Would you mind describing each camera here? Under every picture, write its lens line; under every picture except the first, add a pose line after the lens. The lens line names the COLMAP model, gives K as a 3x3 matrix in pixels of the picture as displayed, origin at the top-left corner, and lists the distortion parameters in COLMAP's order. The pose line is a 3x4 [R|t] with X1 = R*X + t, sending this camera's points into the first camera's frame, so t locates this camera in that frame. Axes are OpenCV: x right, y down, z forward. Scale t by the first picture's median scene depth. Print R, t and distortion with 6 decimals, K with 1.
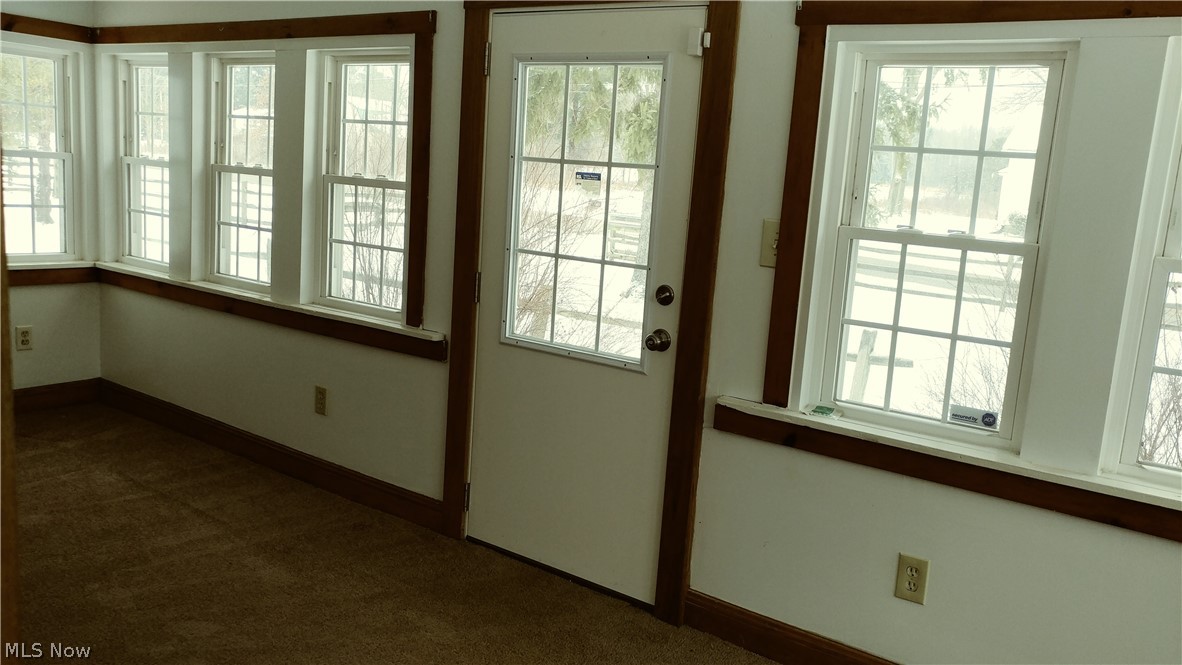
lens RADIAL K [[1011.5, 0, 591.0], [0, 1011.5, 332.5], [0, 0, 1]] dist [0.062197, -0.002155]
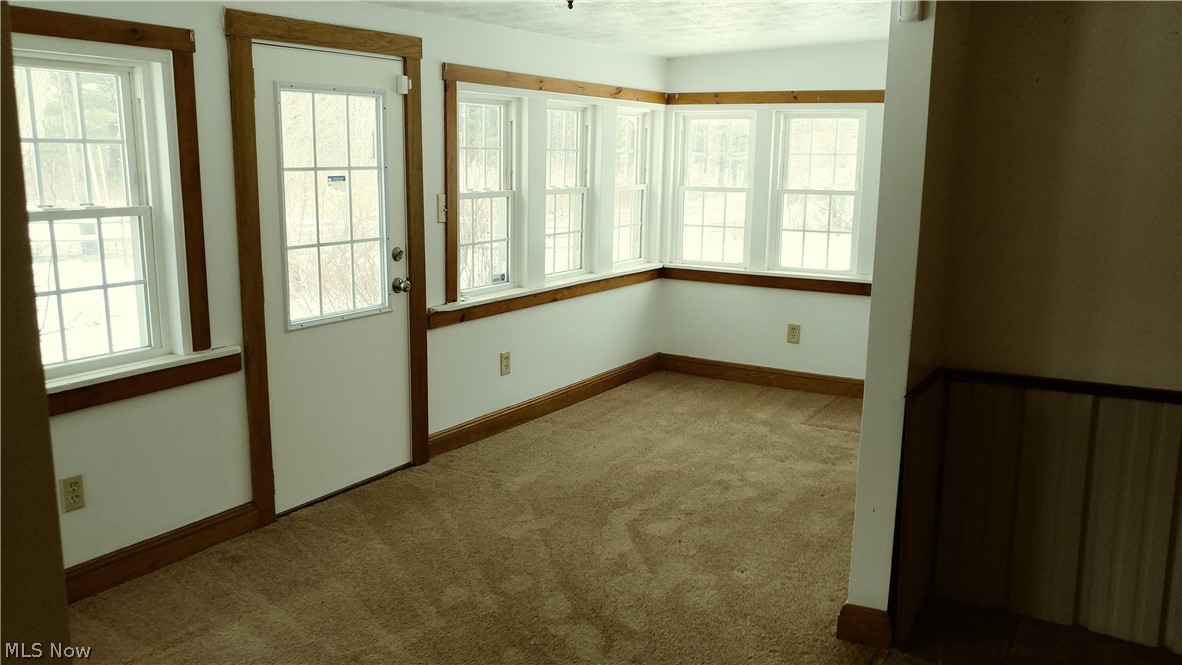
lens RADIAL K [[1011.5, 0, 591.0], [0, 1011.5, 332.5], [0, 0, 1]] dist [0.062197, -0.002155]
pose [[-0.117900, -0.244214, 0.962527, -1.353186], [0.141679, 0.955235, 0.259718, -0.261022], [-0.982866, 0.166991, -0.078022, 0.826140]]
